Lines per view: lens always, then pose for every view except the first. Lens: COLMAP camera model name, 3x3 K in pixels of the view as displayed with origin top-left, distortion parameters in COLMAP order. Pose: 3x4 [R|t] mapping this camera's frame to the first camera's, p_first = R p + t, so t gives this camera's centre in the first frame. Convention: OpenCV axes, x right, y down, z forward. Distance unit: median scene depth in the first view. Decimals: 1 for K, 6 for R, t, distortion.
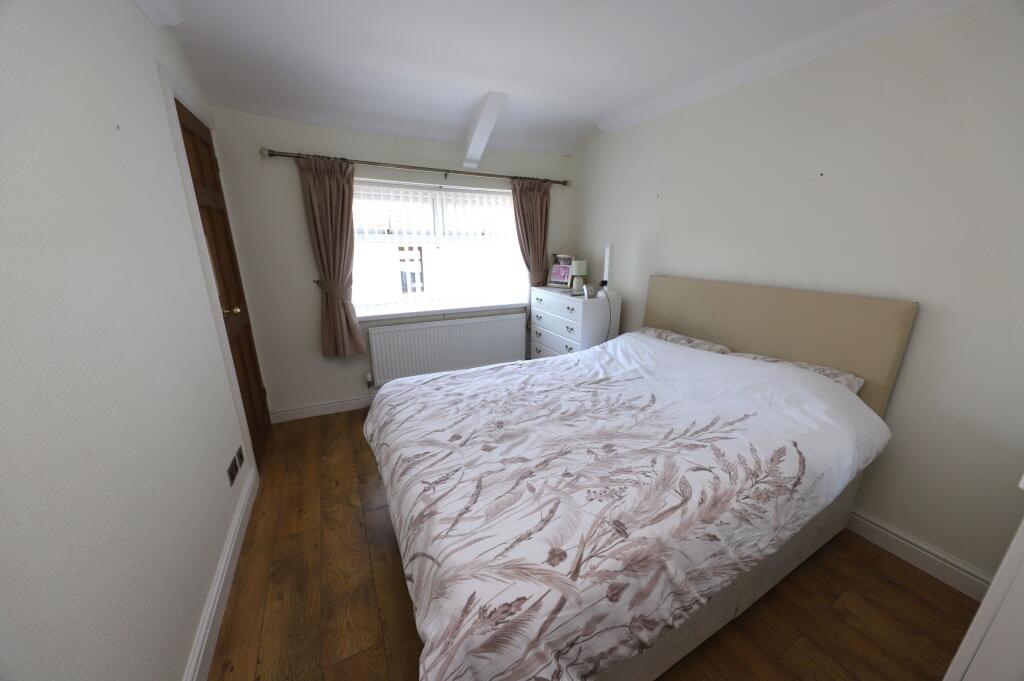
lens RADIAL K [[351.2, 0, 517.9], [0, 351.2, 343.0], [0, 0, 1]] dist [0.001481, -0.003182]
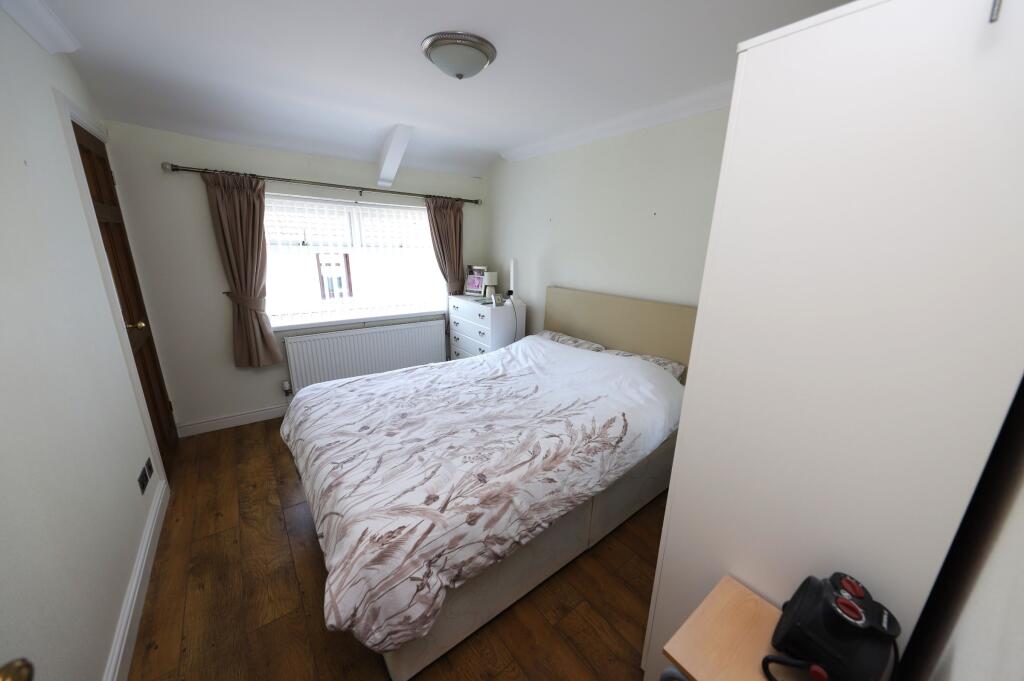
lens RADIAL K [[351.2, 0, 516.2], [0, 351.2, 343.3], [0, 0, 1]] dist [0.001481, -0.003182]
pose [[0.984489, -0.030266, 0.172818, 0.110527], [0.031819, 0.999474, -0.006221, 0.002614], [-0.172539, 0.011623, 0.984934, -0.223899]]
